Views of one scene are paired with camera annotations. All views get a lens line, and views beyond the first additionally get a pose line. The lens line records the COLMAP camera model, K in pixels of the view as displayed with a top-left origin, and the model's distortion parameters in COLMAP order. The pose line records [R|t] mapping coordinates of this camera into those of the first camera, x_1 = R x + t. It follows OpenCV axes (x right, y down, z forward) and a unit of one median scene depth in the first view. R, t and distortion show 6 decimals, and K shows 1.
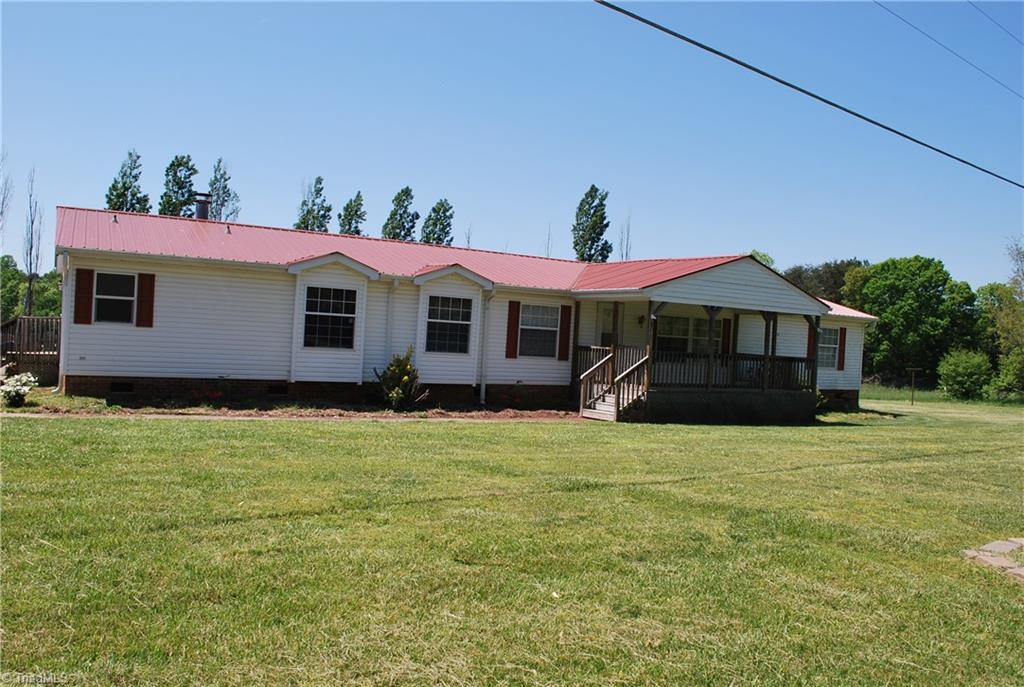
lens RADIAL K [[816.3, 0, 512.0], [0, 816.3, 343.5], [0, 0, 1]] dist [-0.082538, 0.015701]
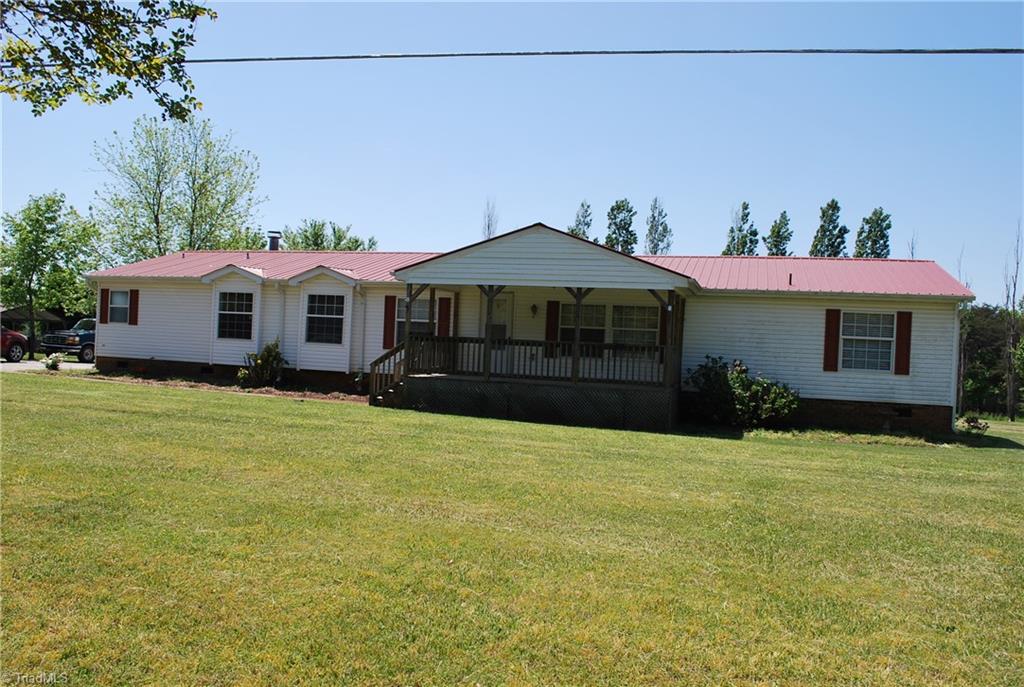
lens RADIAL K [[816.3, 0, 512.0], [0, 816.3, 343.5], [0, 0, 1]] dist [-0.082538, 0.015701]
pose [[0.686065, -0.023771, -0.727152, 0.902828], [-0.016051, 0.998728, -0.047794, 0.060009], [0.727363, 0.044461, 0.684811, 0.394849]]
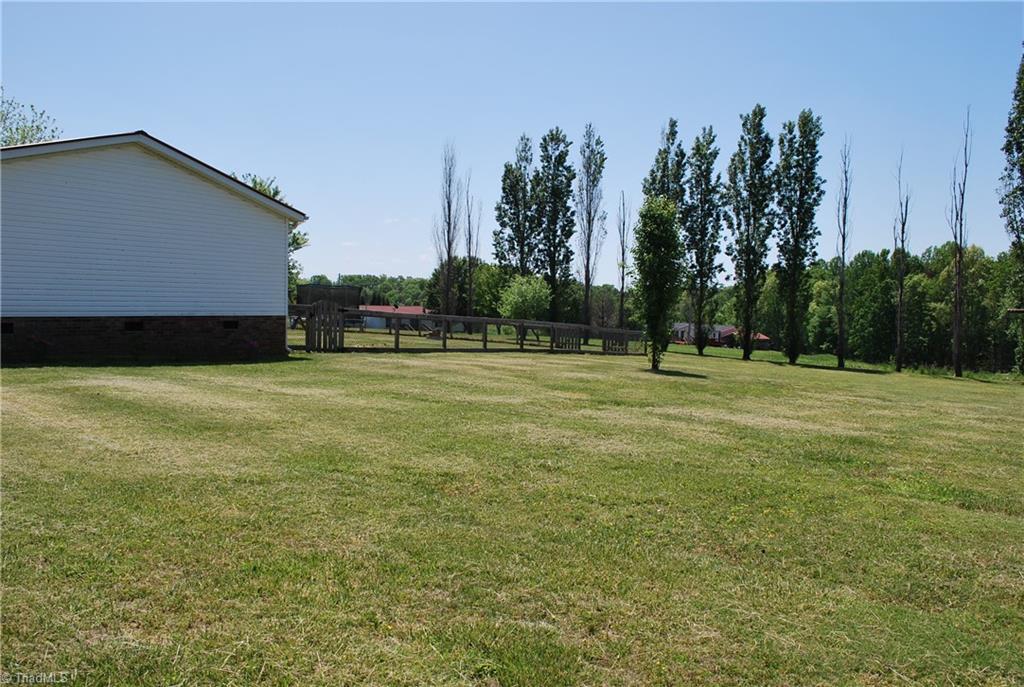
lens RADIAL K [[816.3, 0, 512.0], [0, 816.3, 343.5], [0, 0, 1]] dist [-0.082538, 0.015701]
pose [[0.456764, 0.004459, -0.889577, 1.393592], [-0.010464, 0.999945, -0.000361, 0.096330], [0.889526, 0.009473, 0.456786, 1.512095]]
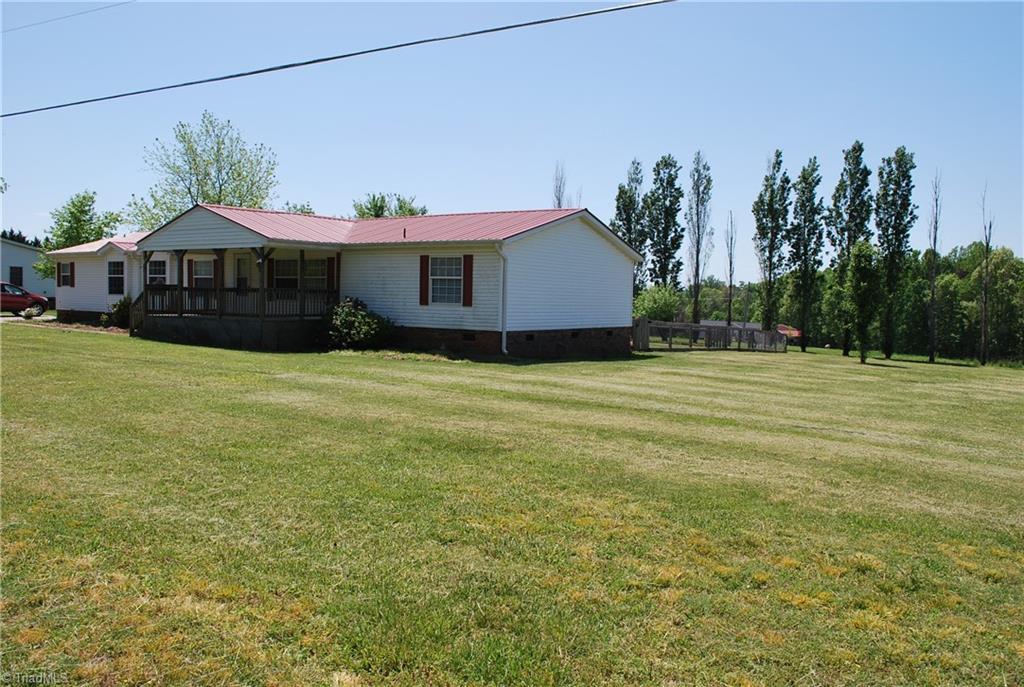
lens RADIAL K [[816.3, 0, 512.0], [0, 816.3, 343.5], [0, 0, 1]] dist [-0.082538, 0.015701]
pose [[0.445969, 0.006006, -0.895028, 1.587954], [-0.007378, 0.999968, 0.003034, 0.092545], [0.895018, 0.005250, 0.445999, 0.888757]]
